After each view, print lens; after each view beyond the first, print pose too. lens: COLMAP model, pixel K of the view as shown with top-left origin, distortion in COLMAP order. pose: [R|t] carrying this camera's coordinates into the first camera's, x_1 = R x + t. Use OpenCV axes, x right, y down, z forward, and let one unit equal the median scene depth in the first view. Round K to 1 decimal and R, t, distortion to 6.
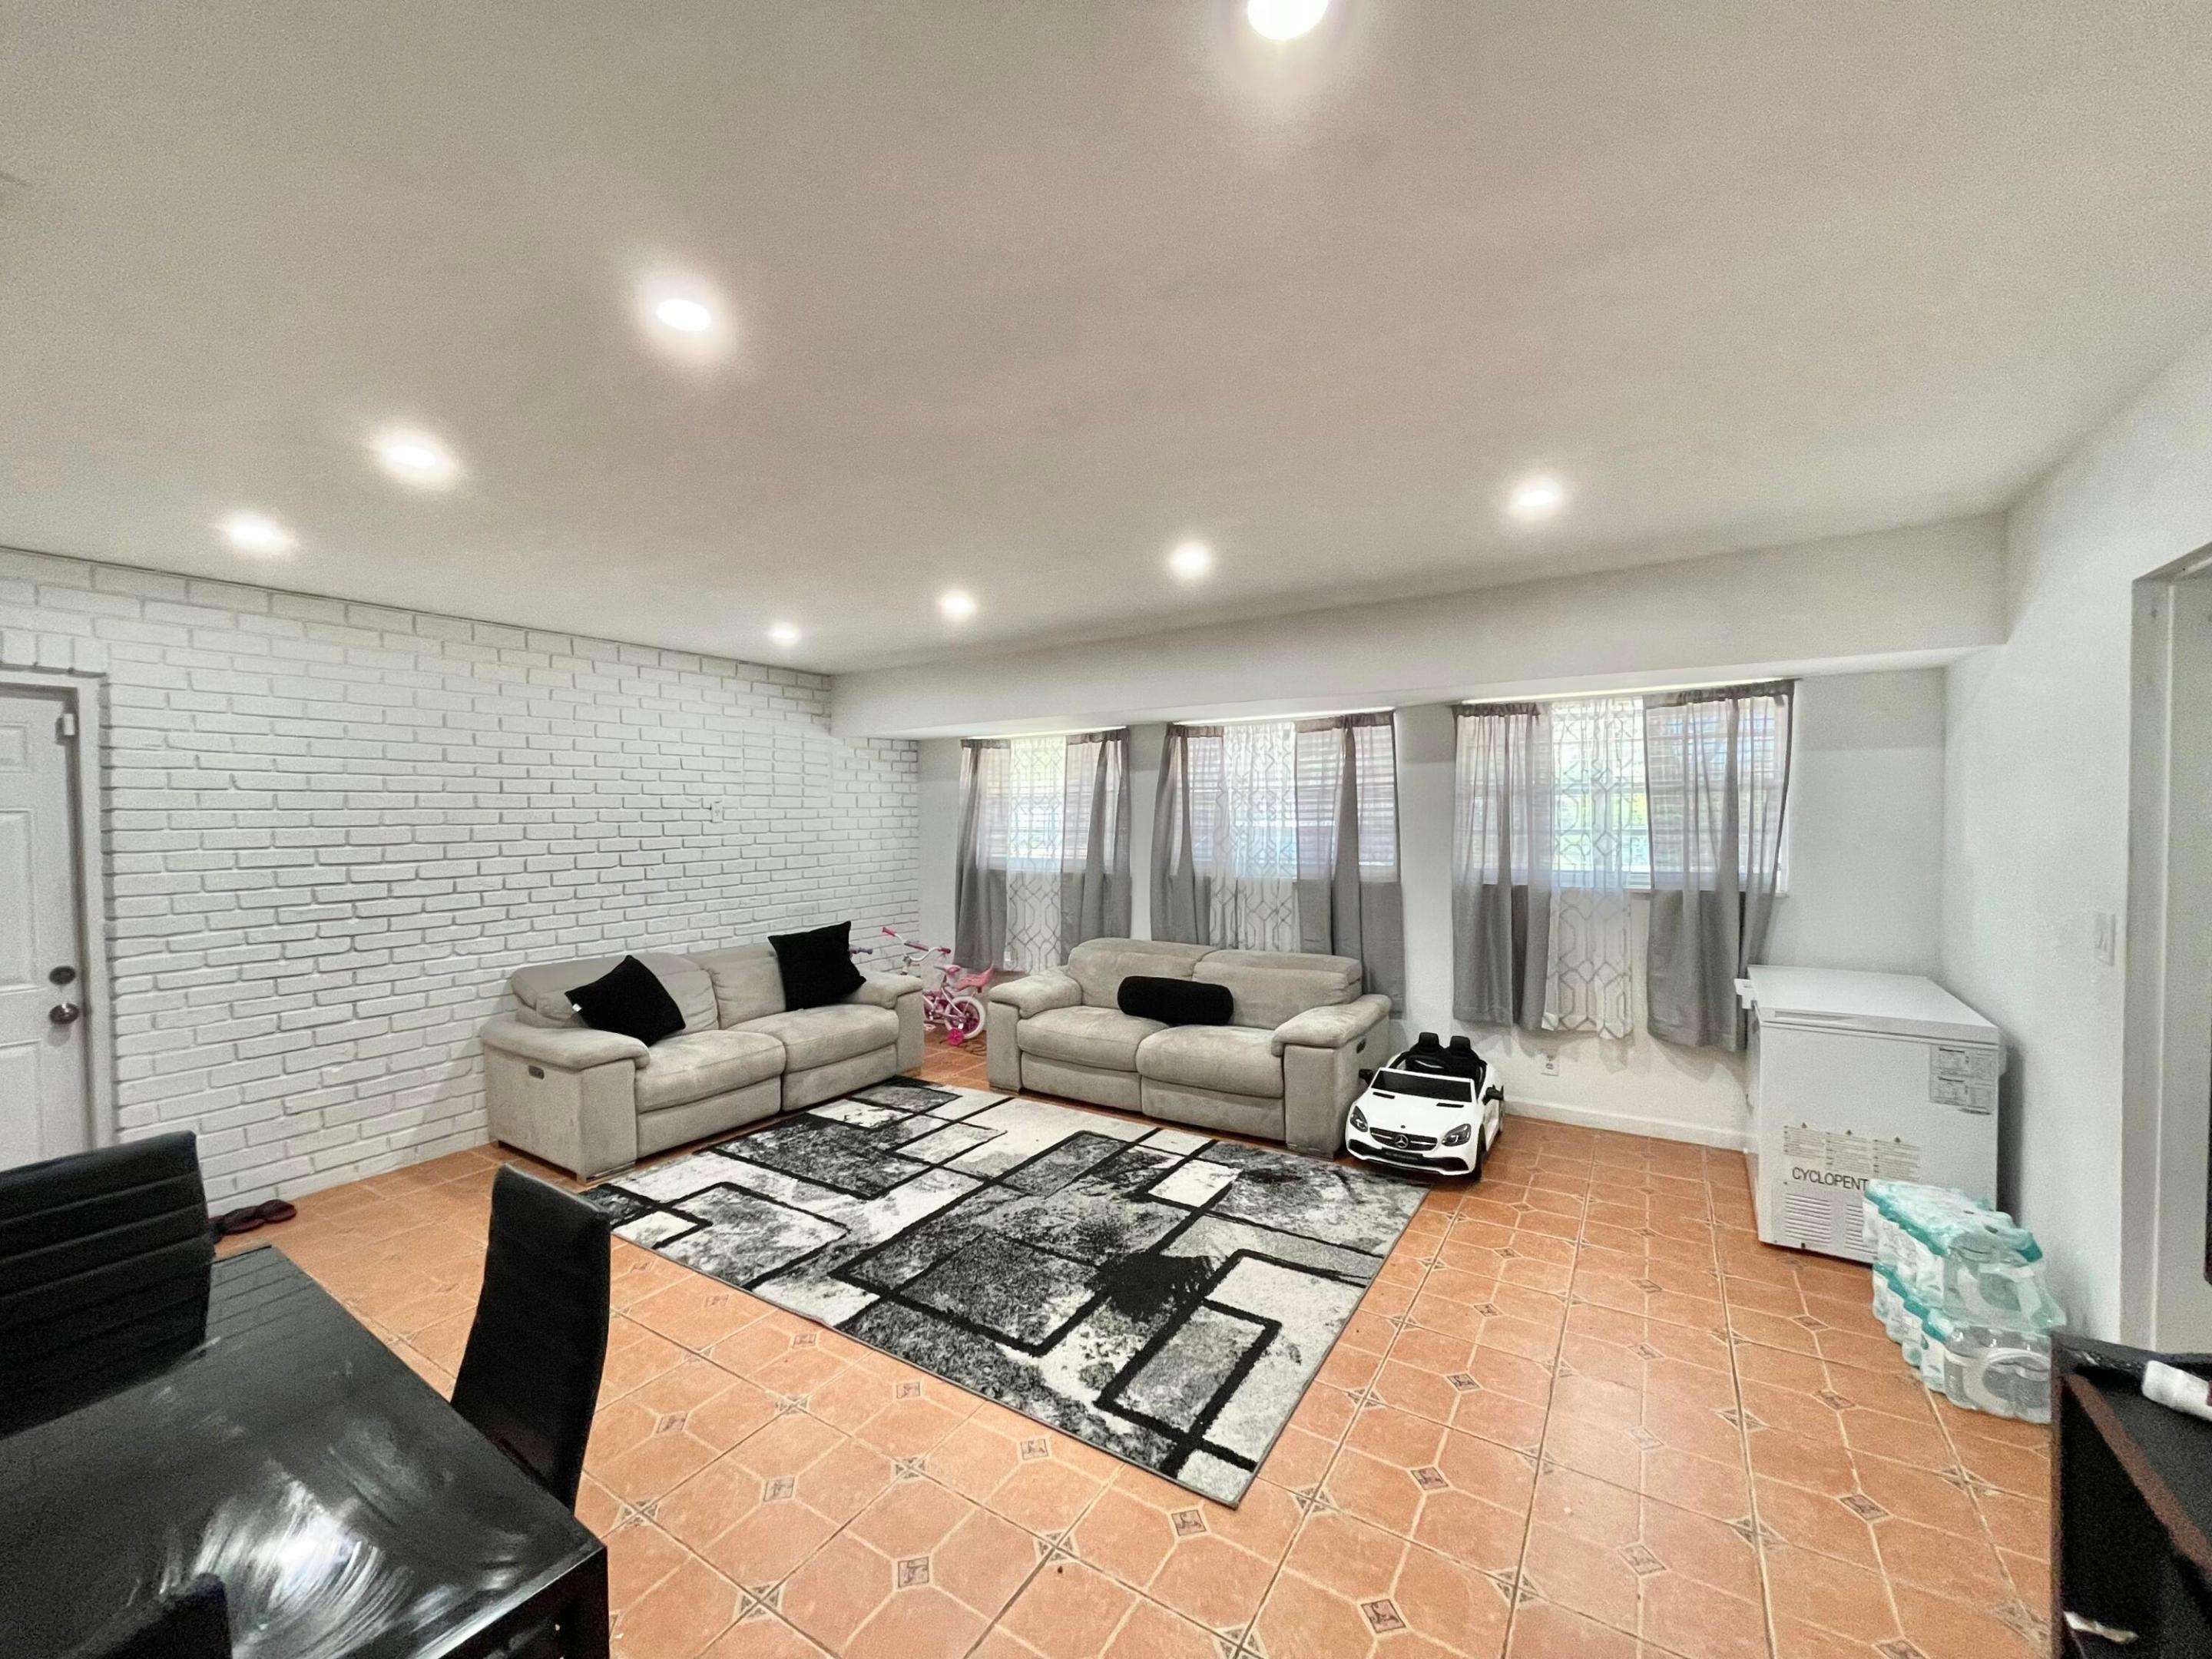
lens RADIAL K [[897.8, 0, 1091.6], [0, 897.8, 833.6], [0, 0, 1]] dist [0.005142, 0.000199]
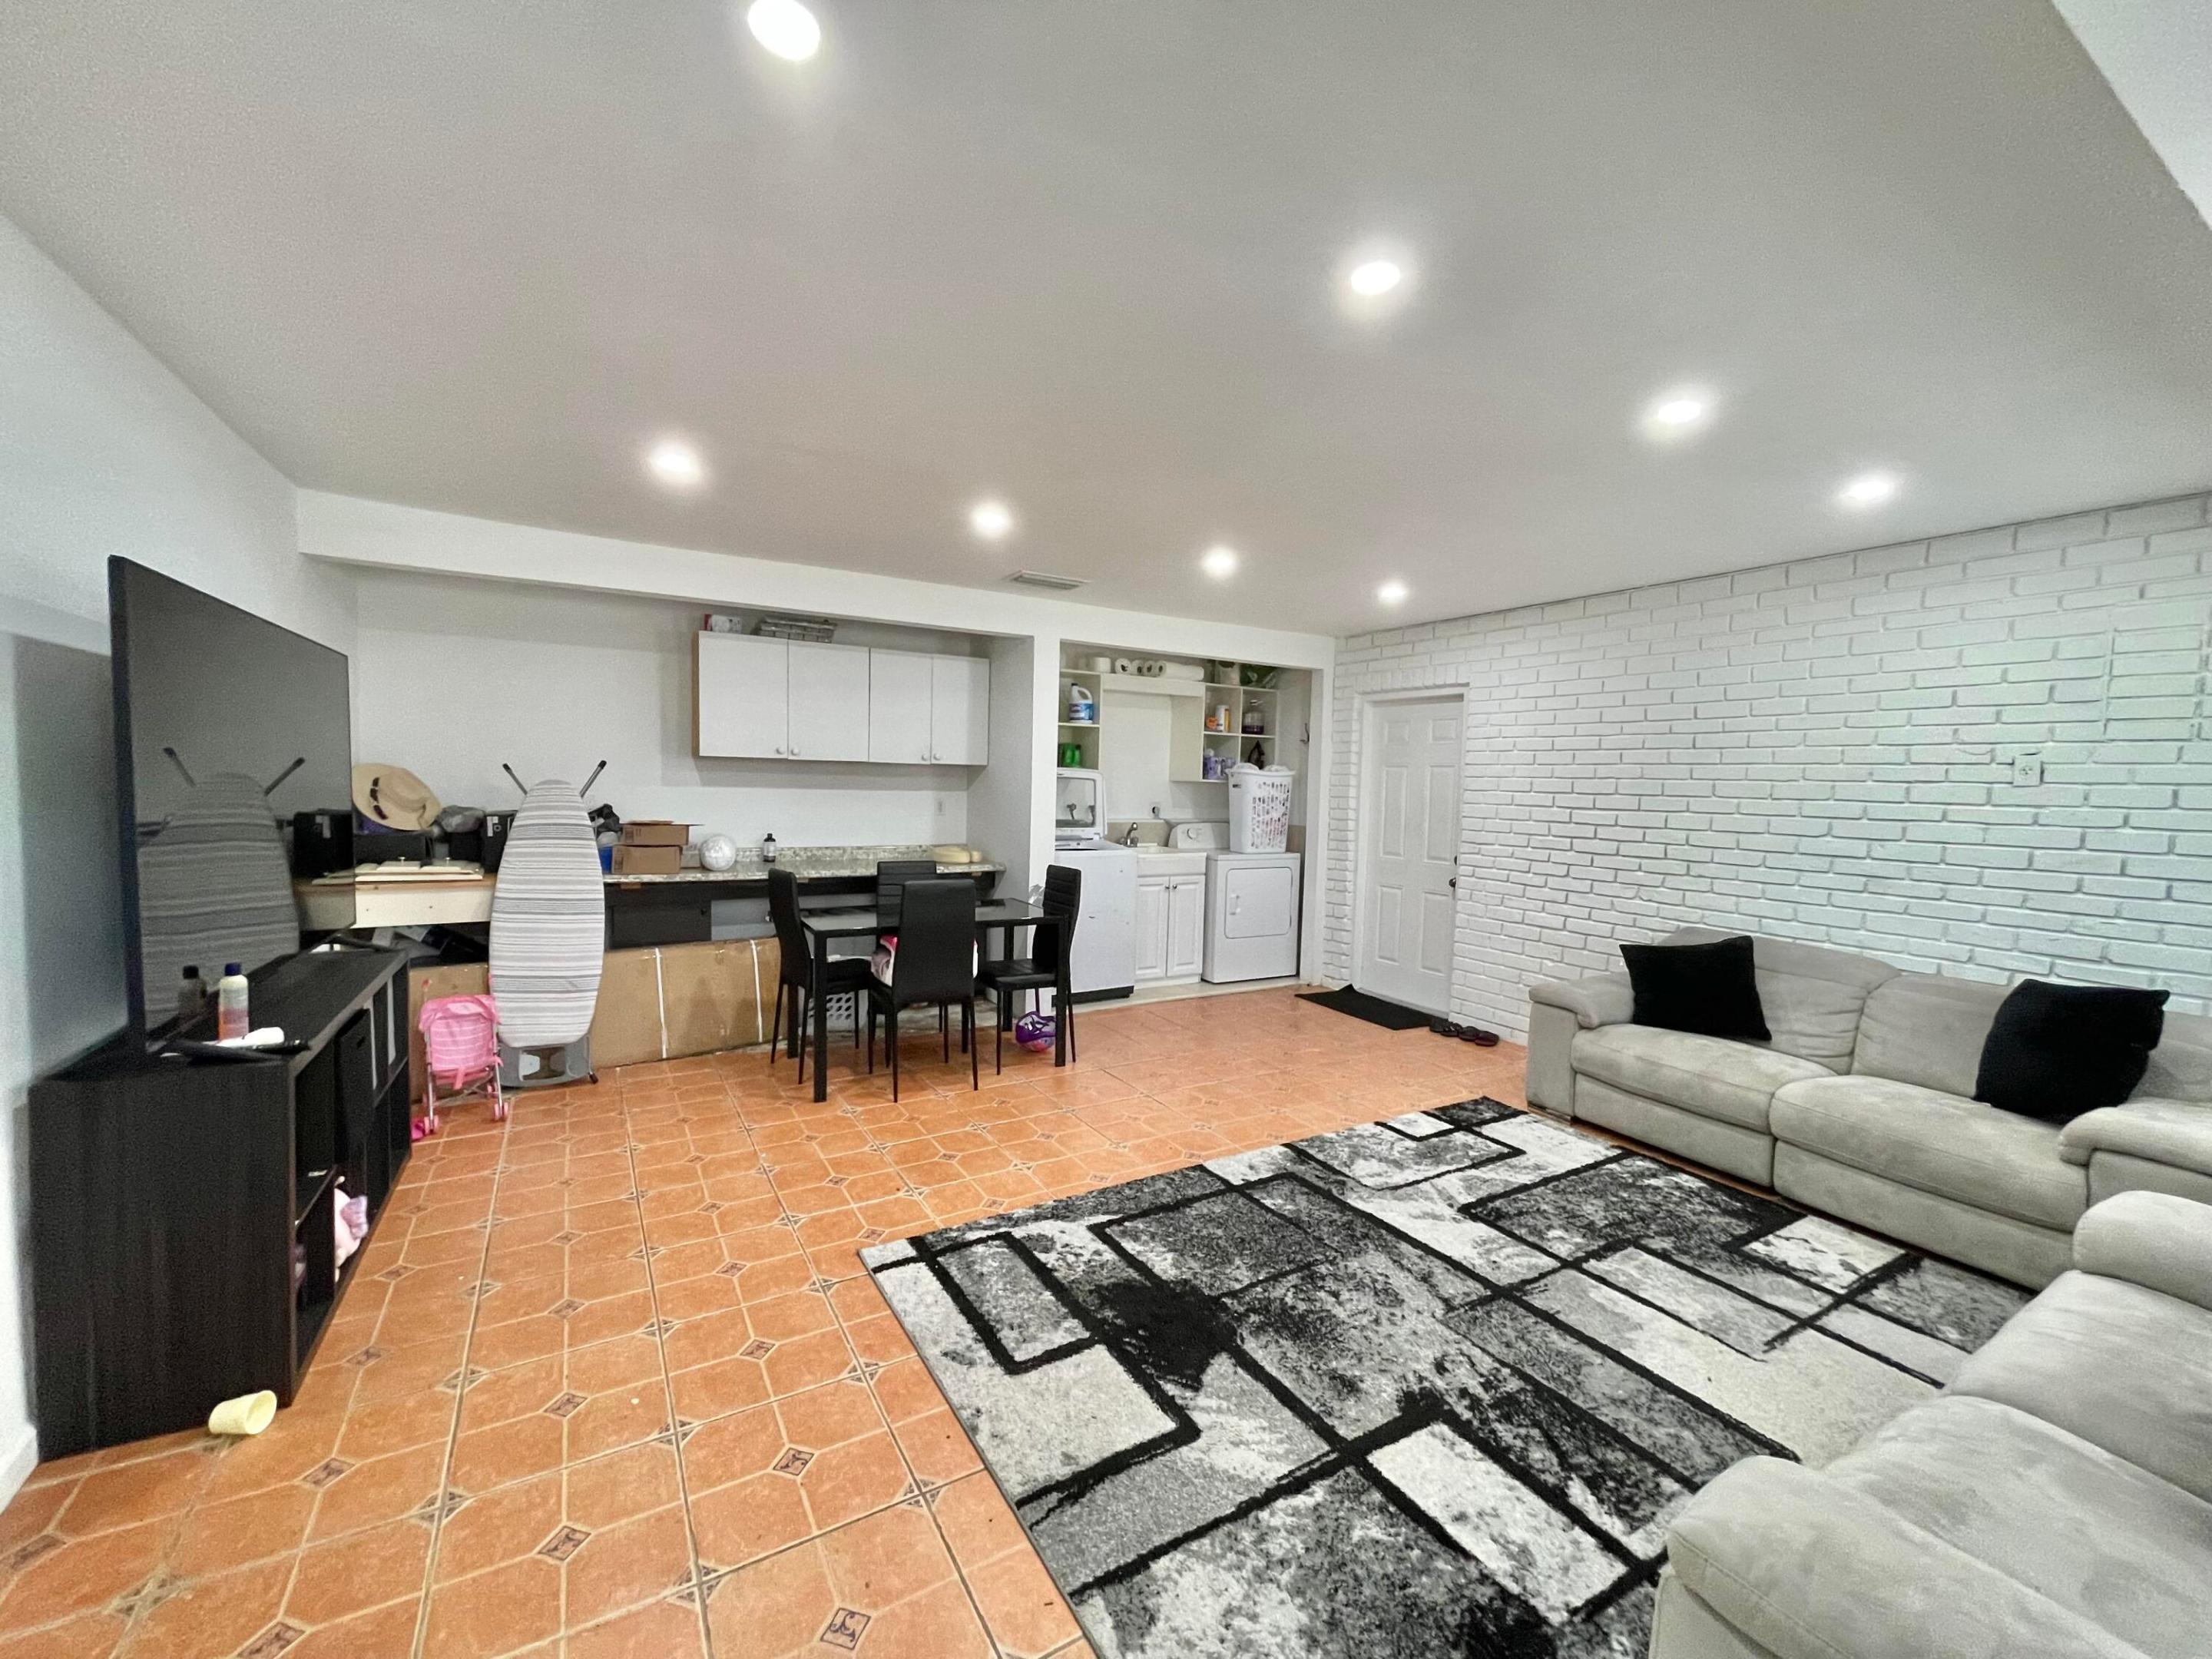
lens RADIAL K [[897.8, 0, 1092.9], [0, 897.8, 831.7], [0, 0, 1]] dist [0.005142, 0.000199]
pose [[-0.457252, 0.049518, -0.887958, 0.562273], [-0.044208, 0.995949, 0.078305, -0.001828], [0.888238, 0.075060, -0.453210, 0.904892]]
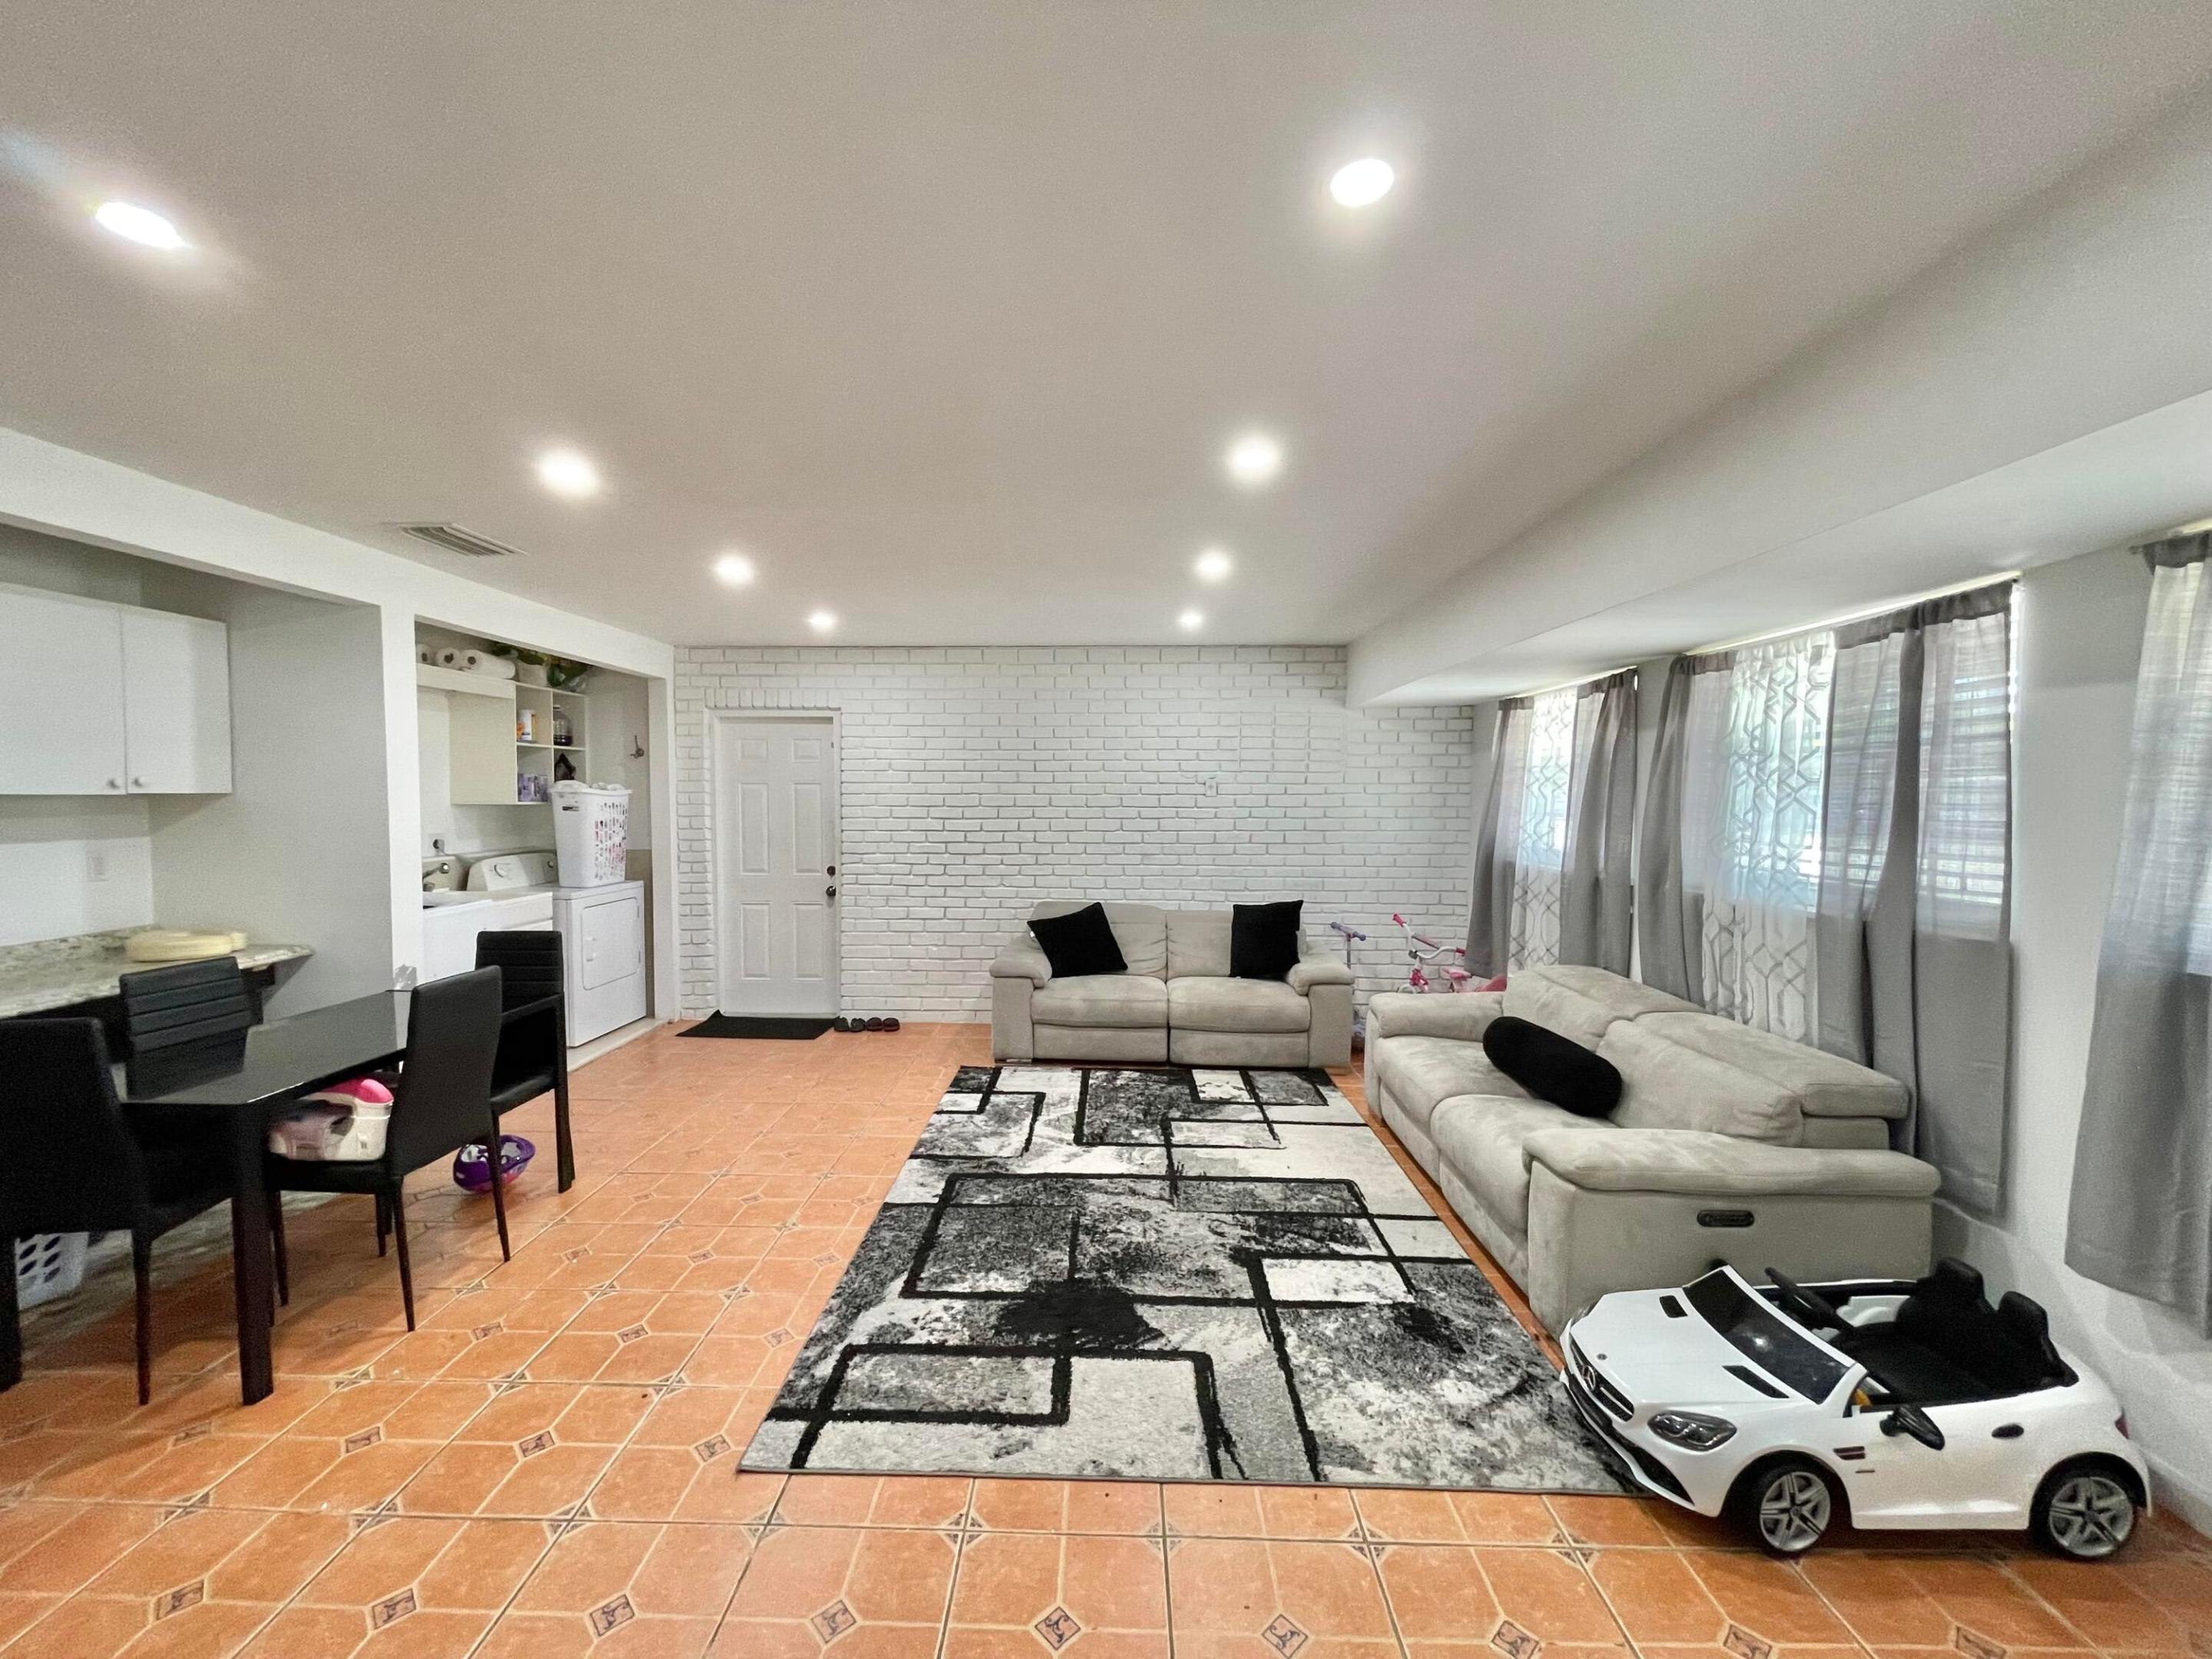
lens RADIAL K [[897.8, 0, 1092.1], [0, 897.8, 830.2], [0, 0, 1]] dist [0.005142, 0.000199]
pose [[0.514969, 0.047424, -0.855896, 0.576162], [-0.029714, 0.998856, 0.037468, -0.009991], [0.856694, 0.006138, 0.515789, 0.392237]]
